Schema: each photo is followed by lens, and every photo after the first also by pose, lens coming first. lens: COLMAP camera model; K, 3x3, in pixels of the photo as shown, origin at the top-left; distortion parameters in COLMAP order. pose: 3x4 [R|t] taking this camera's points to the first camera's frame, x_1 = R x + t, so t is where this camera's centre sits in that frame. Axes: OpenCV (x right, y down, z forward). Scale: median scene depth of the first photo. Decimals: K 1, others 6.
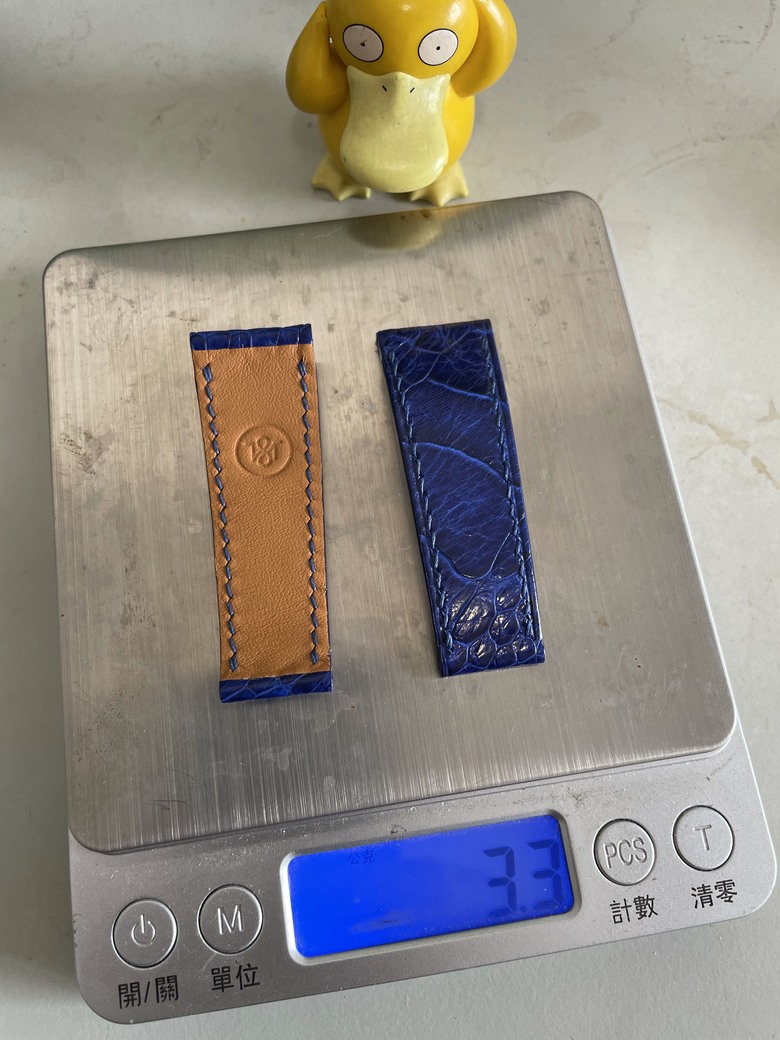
lens RADIAL K [[798.4, 0, 390.4], [0, 798.4, 524.7], [0, 0, 1]] dist [0.024966, -0.084279]
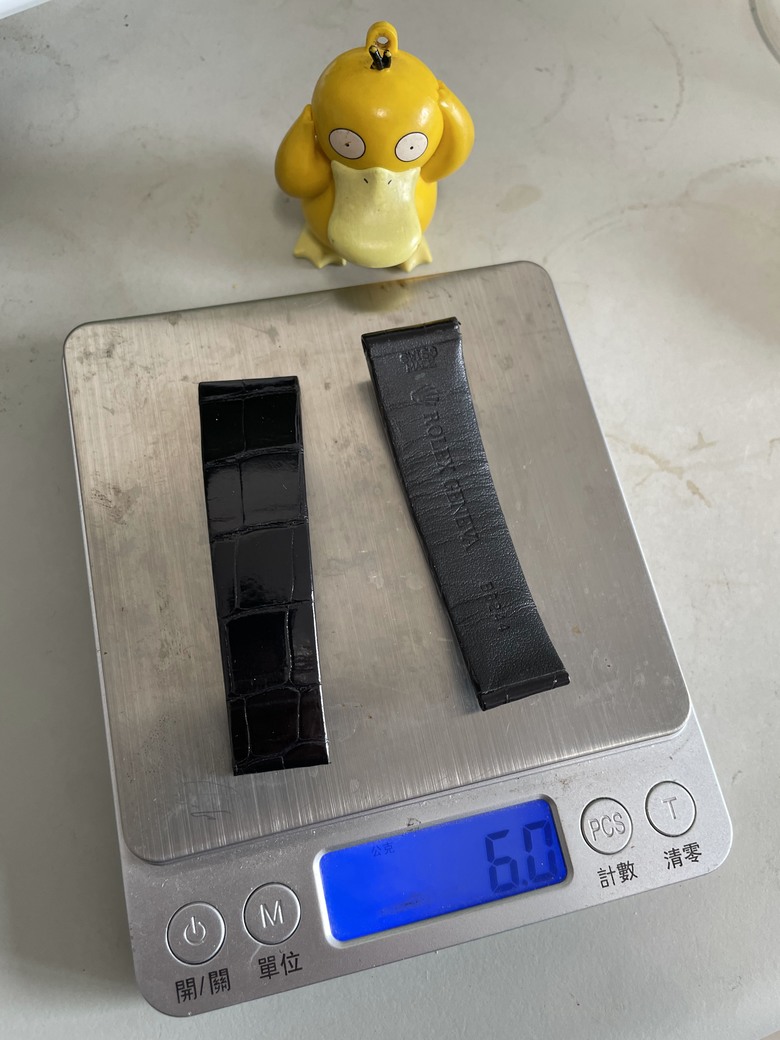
lens RADIAL K [[798.4, 0, 397.6], [0, 798.4, 512.8], [0, 0, 1]] dist [0.024966, -0.084279]
pose [[0.994635, -0.046078, 0.092618, -0.093064], [0.049405, 0.998201, -0.033956, -0.022593], [-0.090887, 0.038350, 0.995123, -0.147245]]
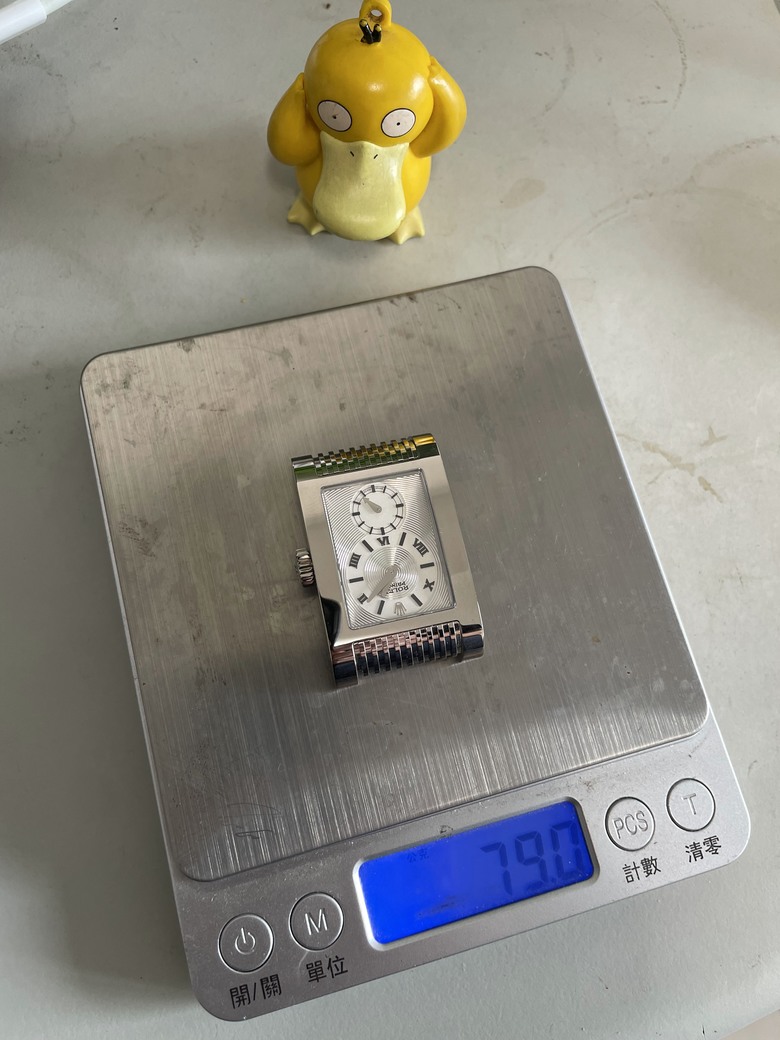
lens RADIAL K [[798.4, 0, 393.9], [0, 798.4, 510.4], [0, 0, 1]] dist [0.024966, -0.084279]
pose [[0.992327, -0.092791, 0.081707, -0.114764], [0.090706, 0.995459, 0.028877, -0.129866], [-0.084016, -0.021244, 0.996238, -0.171185]]
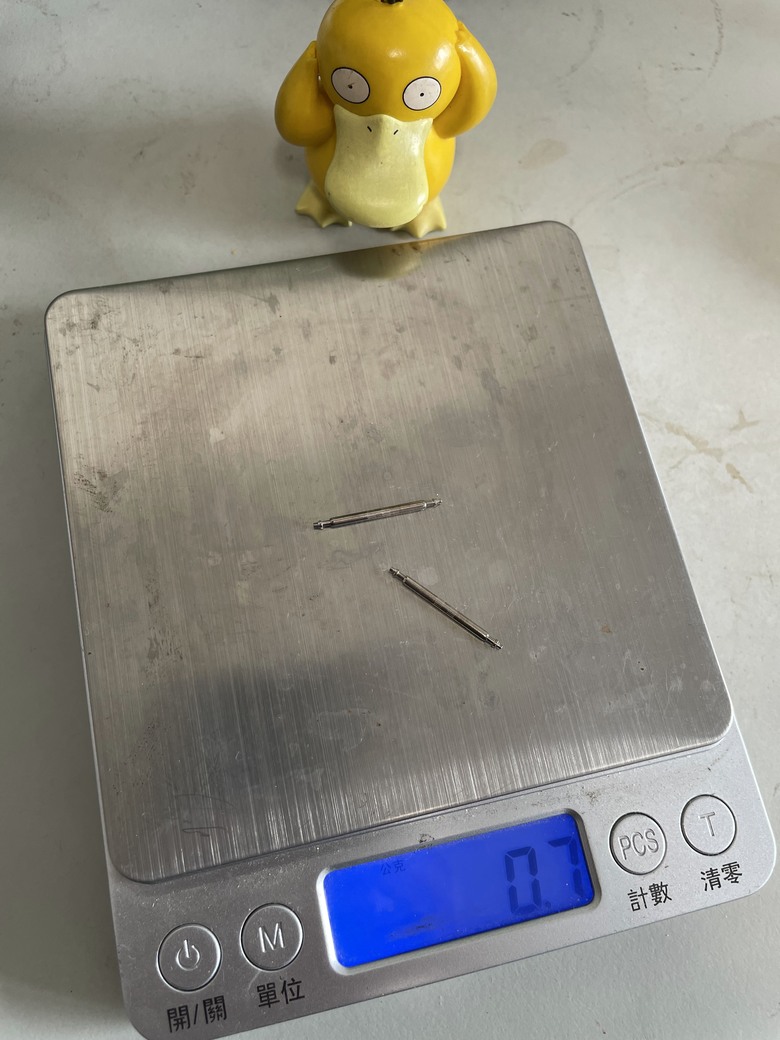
lens RADIAL K [[798.4, 0, 393.7], [0, 798.4, 518.3], [0, 0, 1]] dist [0.024966, -0.084279]
pose [[0.996535, -0.047404, 0.068348, -0.079871], [0.047715, 0.998857, -0.002919, -0.035125], [-0.068132, 0.006170, 0.997657, -0.044008]]
